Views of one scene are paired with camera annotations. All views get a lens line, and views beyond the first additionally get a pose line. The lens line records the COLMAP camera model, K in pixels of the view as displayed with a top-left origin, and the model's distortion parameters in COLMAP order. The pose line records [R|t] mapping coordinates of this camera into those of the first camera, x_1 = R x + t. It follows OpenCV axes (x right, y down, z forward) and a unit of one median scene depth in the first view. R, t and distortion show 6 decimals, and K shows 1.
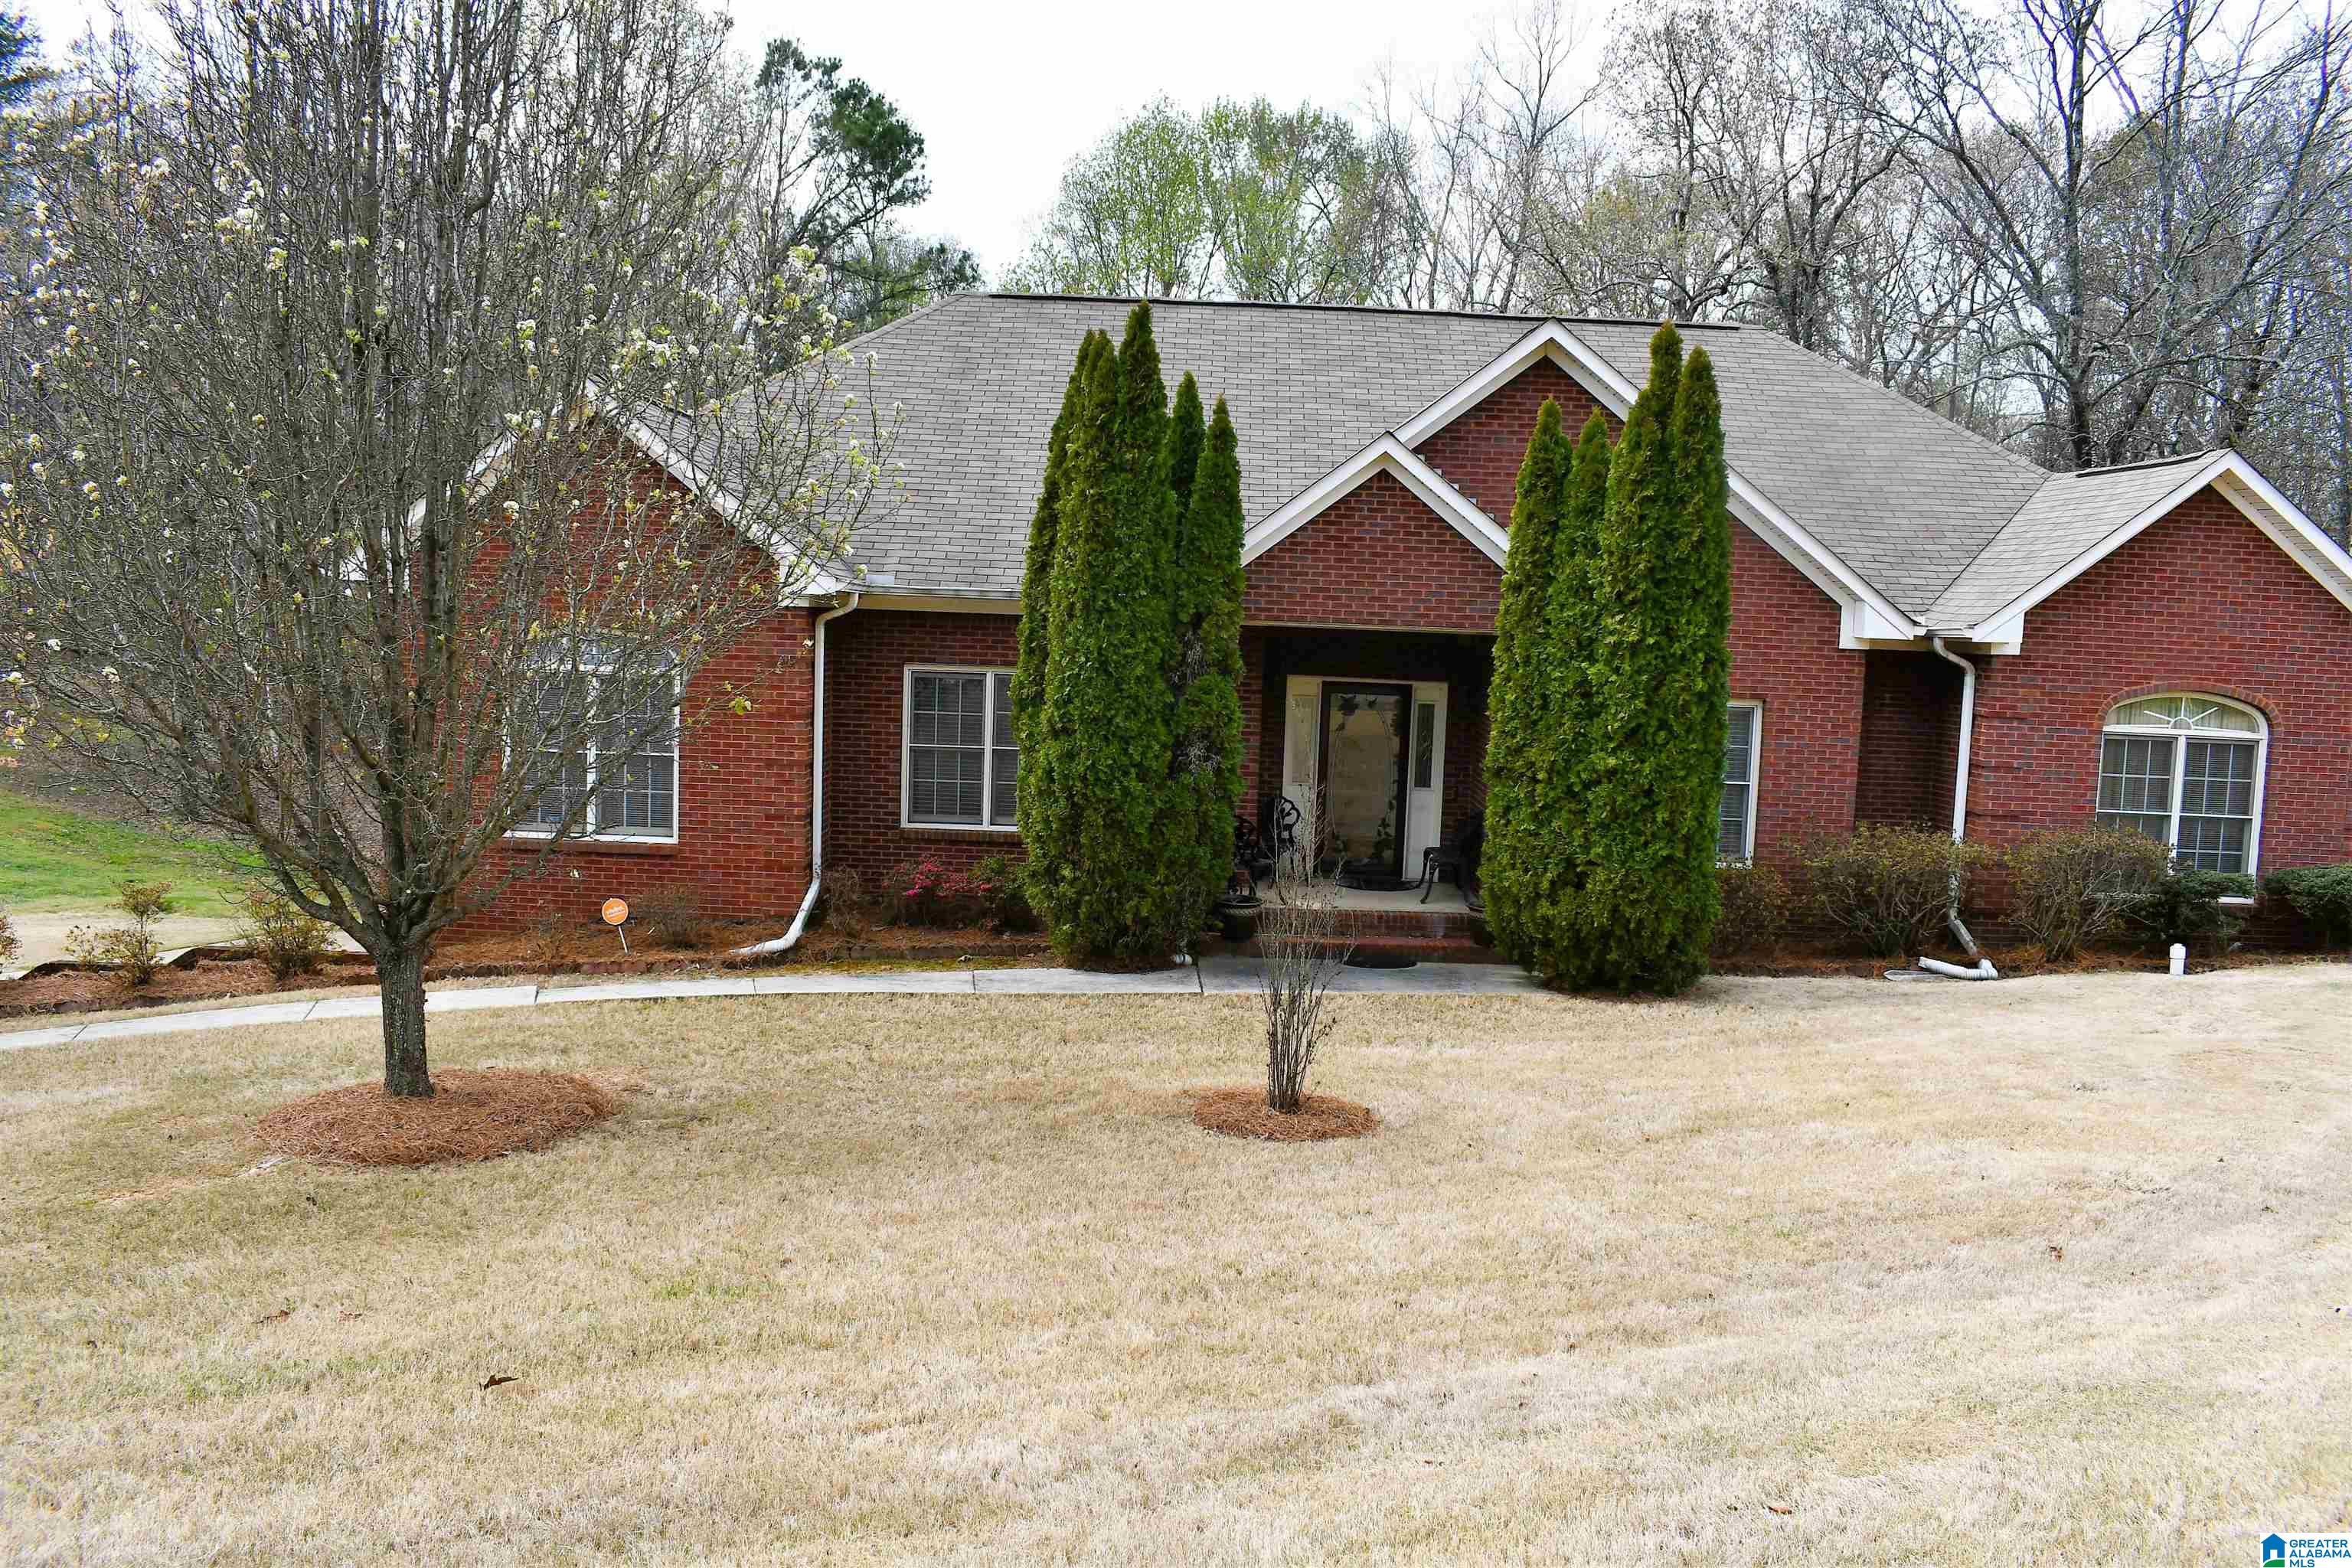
lens RADIAL K [[1828.1, 0, 1178.6], [0, 1828.1, 798.9], [0, 0, 1]] dist [-0.091689, 0.009102]
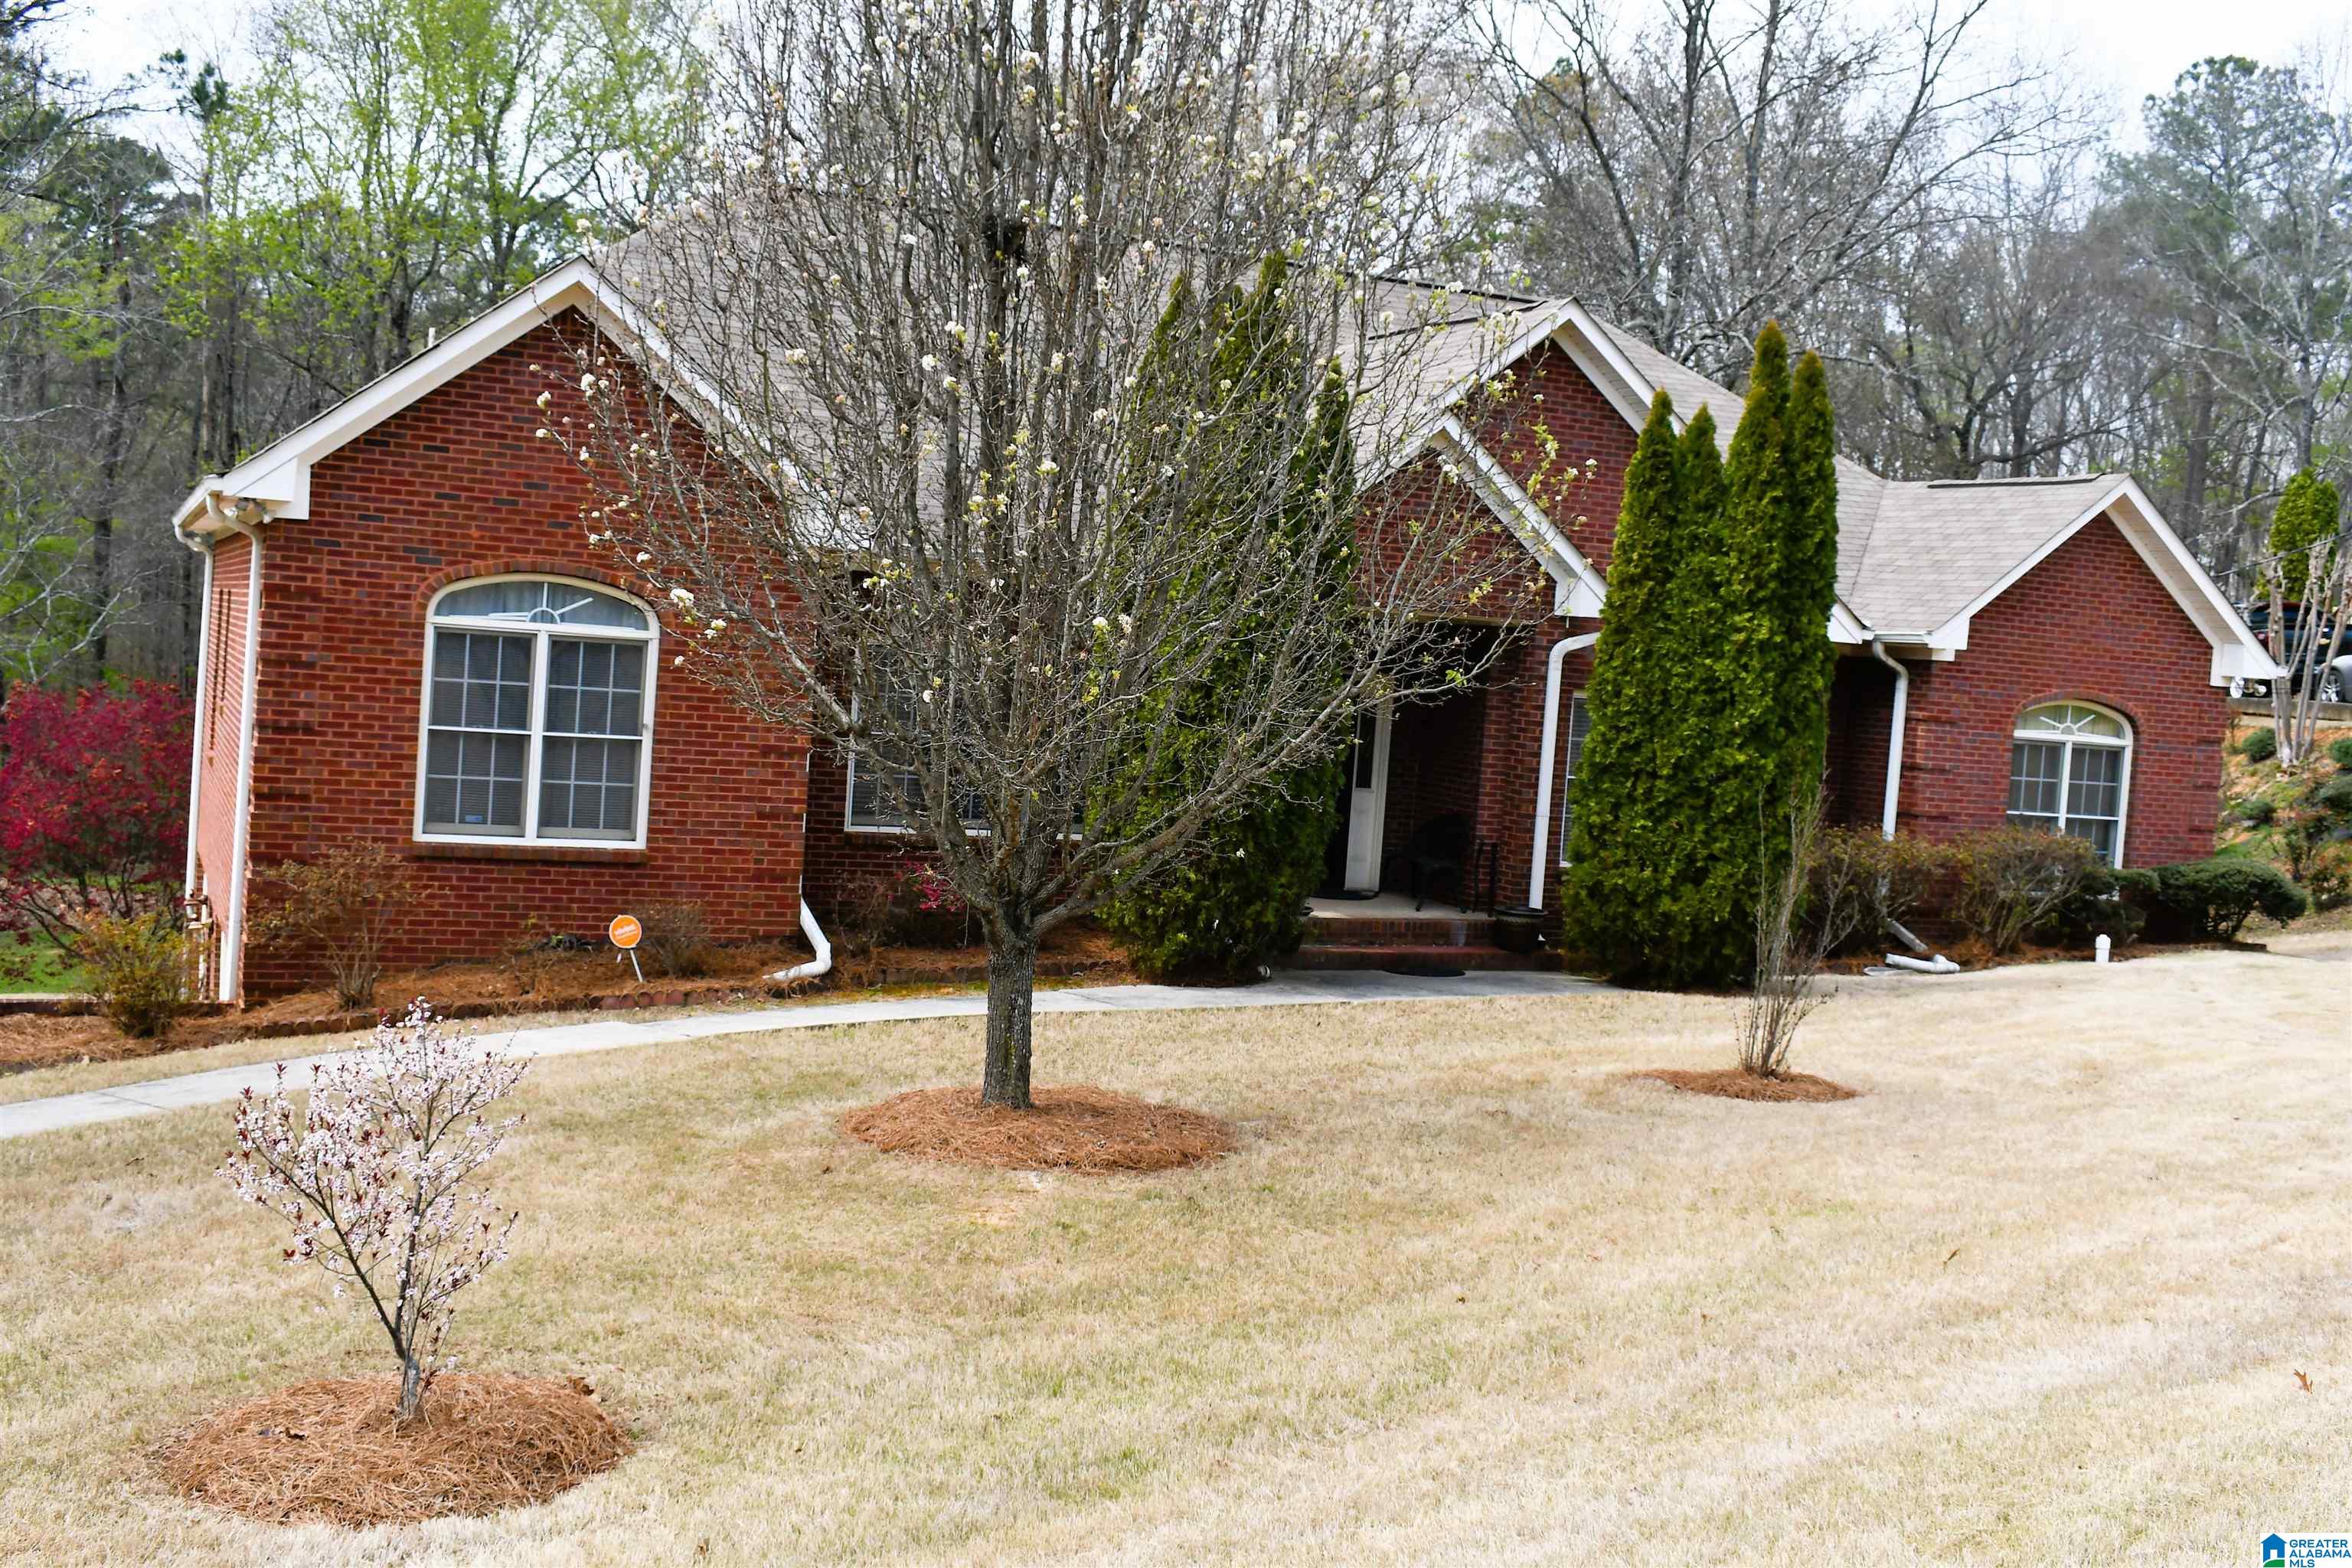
lens RADIAL K [[2429.4, 0, 1177.0], [0, 2429.4, 788.0], [0, 0, 1]] dist [-0.061092, 0.000000]
pose [[0.907473, 0.006321, 0.420062, -0.546928], [0.001339, 0.999838, -0.017937, 0.018143], [-0.420107, 0.016839, 0.907318, -0.080698]]
